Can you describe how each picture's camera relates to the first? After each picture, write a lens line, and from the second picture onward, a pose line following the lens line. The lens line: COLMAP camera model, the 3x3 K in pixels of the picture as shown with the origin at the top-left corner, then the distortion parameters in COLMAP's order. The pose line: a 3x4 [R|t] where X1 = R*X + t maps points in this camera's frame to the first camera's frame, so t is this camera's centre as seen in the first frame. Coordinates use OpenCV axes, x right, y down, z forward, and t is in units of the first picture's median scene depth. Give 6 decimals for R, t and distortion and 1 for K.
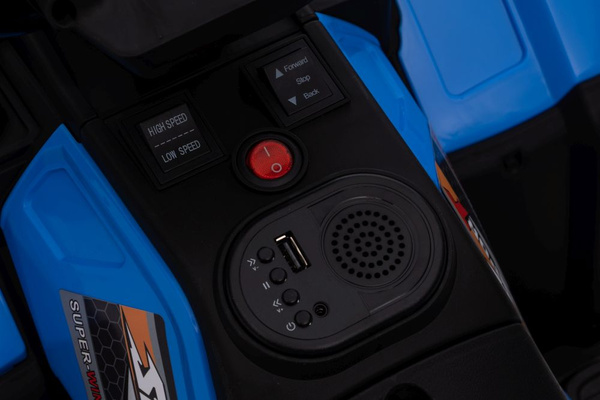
lens RADIAL K [[1616.4, 0, 300.0], [0, 1616.4, 200.0], [0, 0, 1]] dist [0.076288, 0.150288]
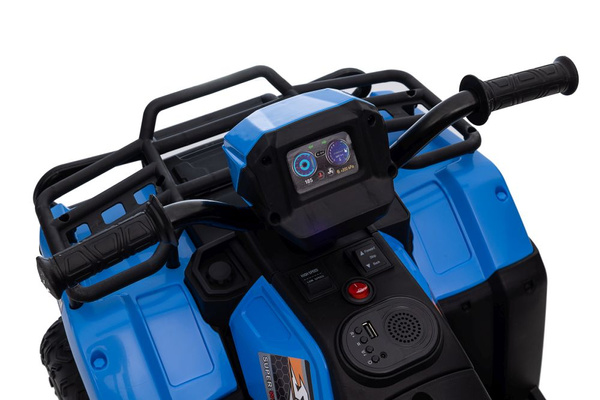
lens RADIAL K [[969.7, 0, 300.0], [0, 969.7, 200.0], [0, 0, 1]] dist [0.027634, 0.028135]
pose [[0.999471, 0.018523, -0.026716, -0.067716], [-0.023392, 0.980451, -0.195368, 0.118337], [0.022575, 0.195890, 0.980366, -0.337967]]
